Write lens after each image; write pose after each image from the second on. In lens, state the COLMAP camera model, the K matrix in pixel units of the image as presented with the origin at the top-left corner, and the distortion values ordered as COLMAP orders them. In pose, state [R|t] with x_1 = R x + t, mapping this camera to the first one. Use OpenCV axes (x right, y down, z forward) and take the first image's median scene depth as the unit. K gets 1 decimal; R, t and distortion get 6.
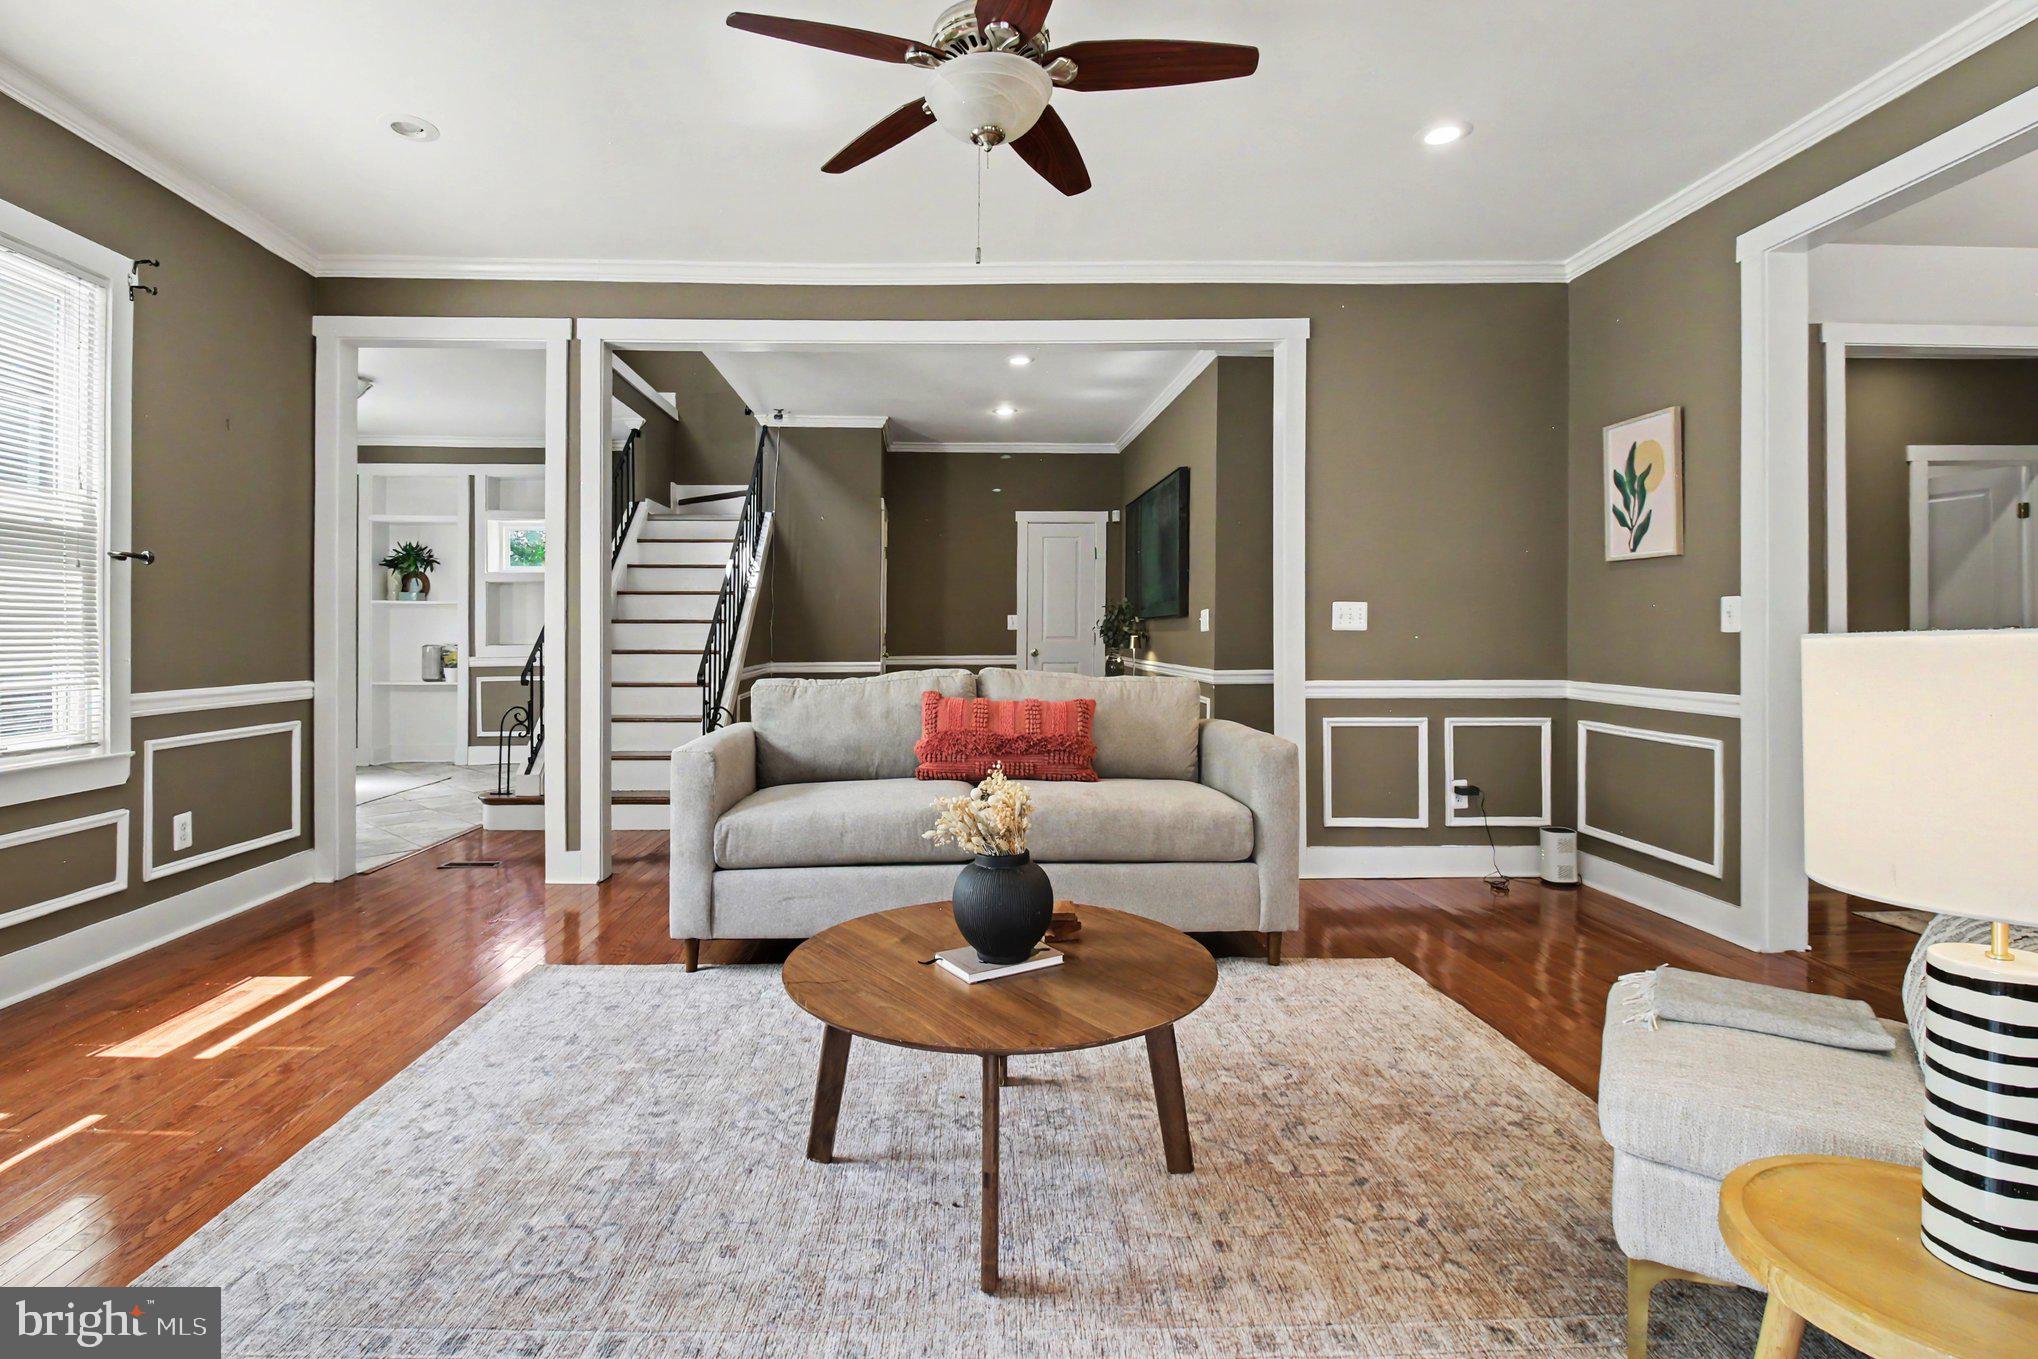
lens RADIAL K [[973.8, 0, 1029.5], [0, 973.8, 641.2], [0, 0, 1]] dist [-0.007929, 0.000825]
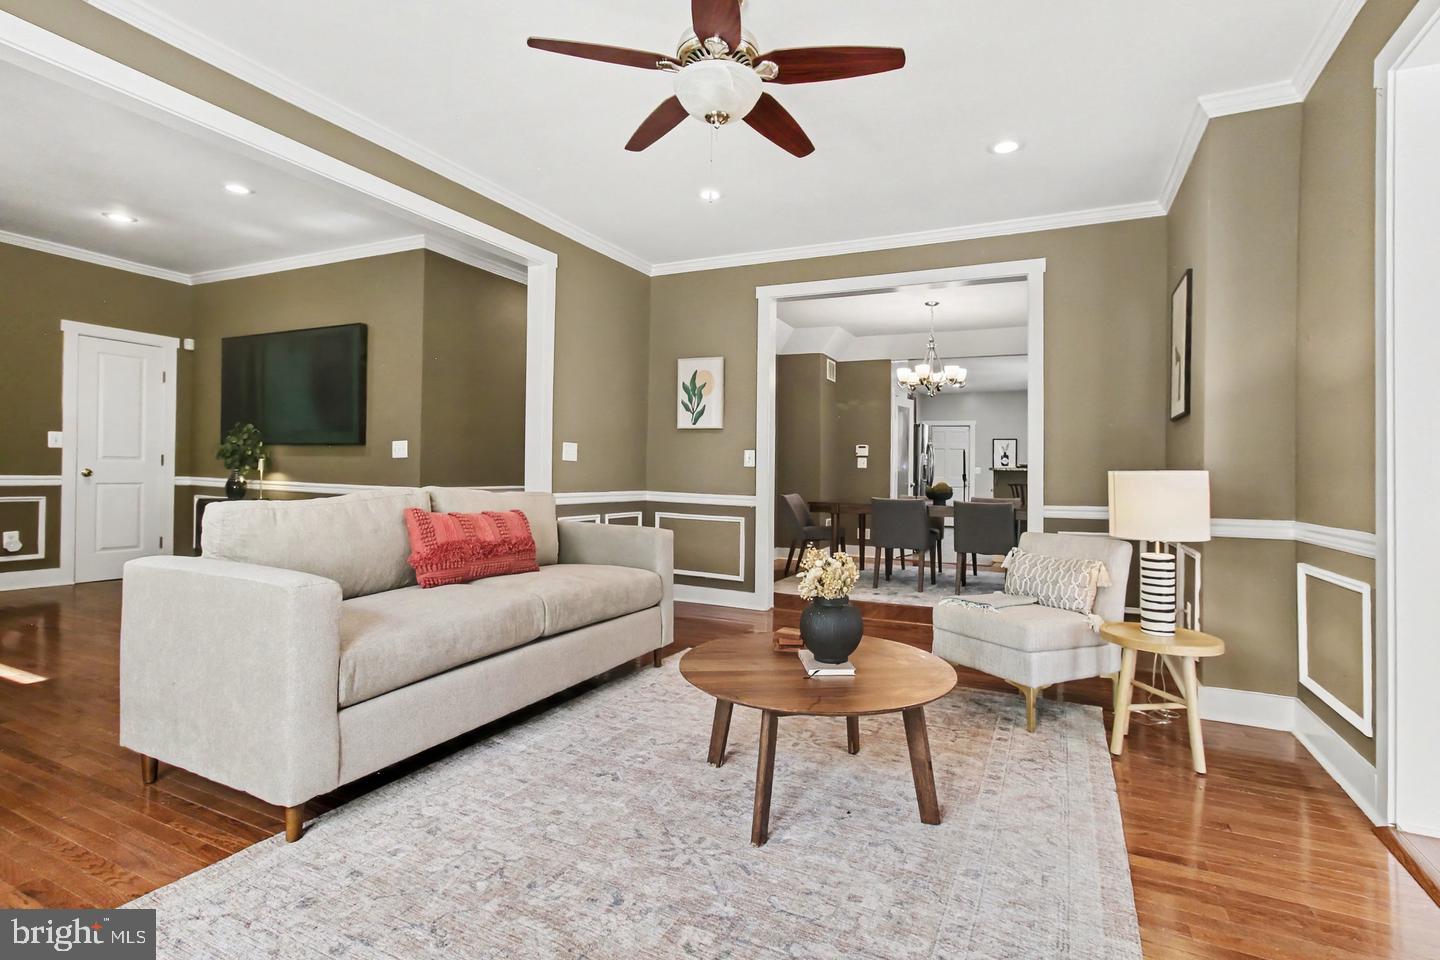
lens RADIAL K [[688.0, 0, 682.1], [0, 688.0, 467.9], [0, 0, 1]] dist [-0.007929, 0.000825]
pose [[0.478022, 0.016340, 0.878196, -0.622287], [-0.016304, 0.999820, -0.009728, 0.008798], [-0.878197, -0.009668, 0.478202, 0.354533]]
